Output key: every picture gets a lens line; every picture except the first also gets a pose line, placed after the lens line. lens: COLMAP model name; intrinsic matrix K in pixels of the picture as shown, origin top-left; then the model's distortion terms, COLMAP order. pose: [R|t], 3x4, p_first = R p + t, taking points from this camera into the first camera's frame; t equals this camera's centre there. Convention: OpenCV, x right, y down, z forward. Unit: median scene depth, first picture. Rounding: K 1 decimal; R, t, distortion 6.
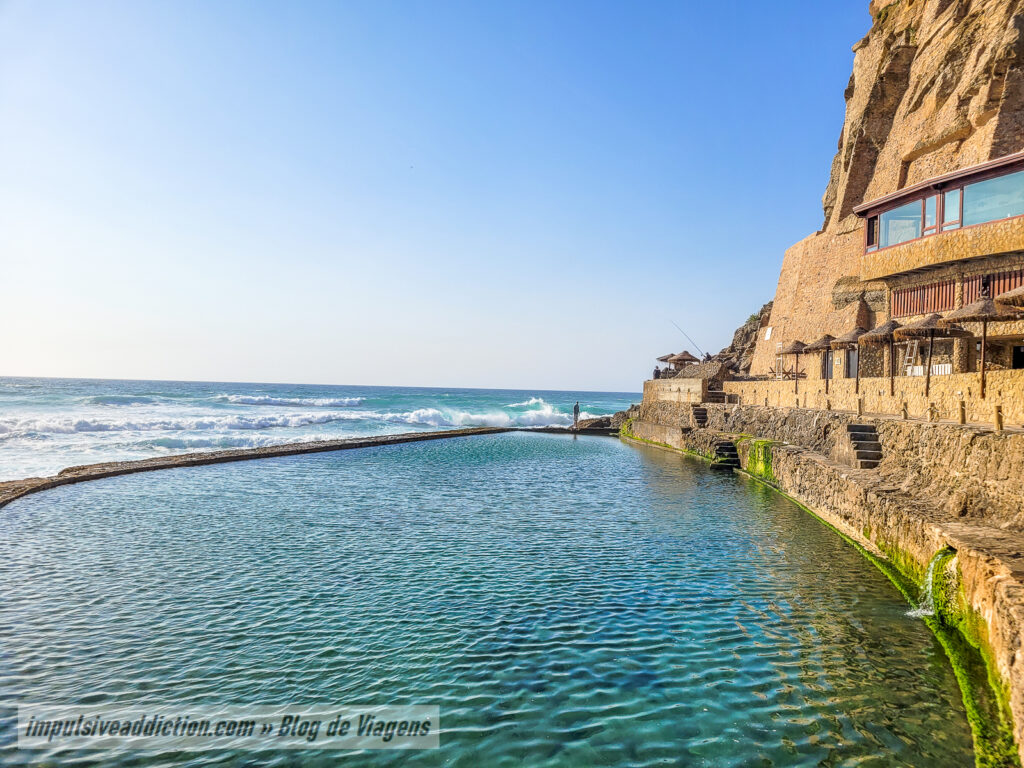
lens RADIAL K [[783.0, 0, 520.8], [0, 783.0, 385.2], [0, 0, 1]] dist [0.034089, -0.002304]
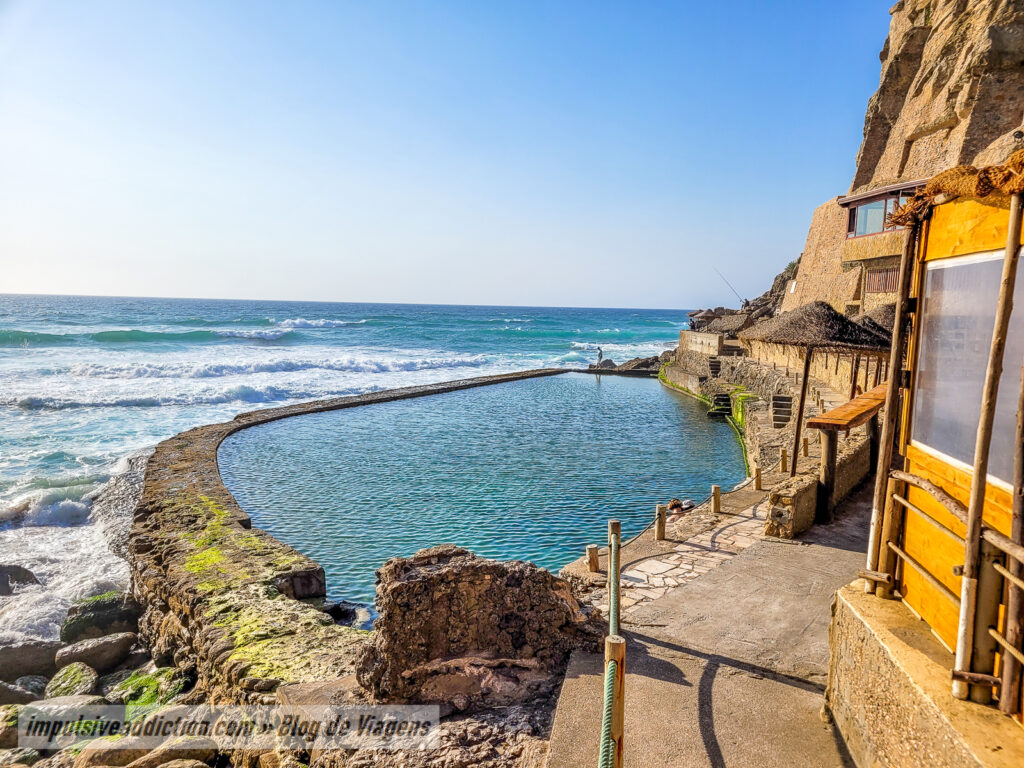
lens RADIAL K [[783.0, 0, 507.5], [0, 783.0, 383.6], [0, 0, 1]] dist [0.034089, -0.002304]
pose [[0.993519, 0.003064, -0.113627, 0.049872], [0.008479, 0.994853, 0.100969, -0.061141], [0.113351, -0.101278, 0.988380, -0.235748]]
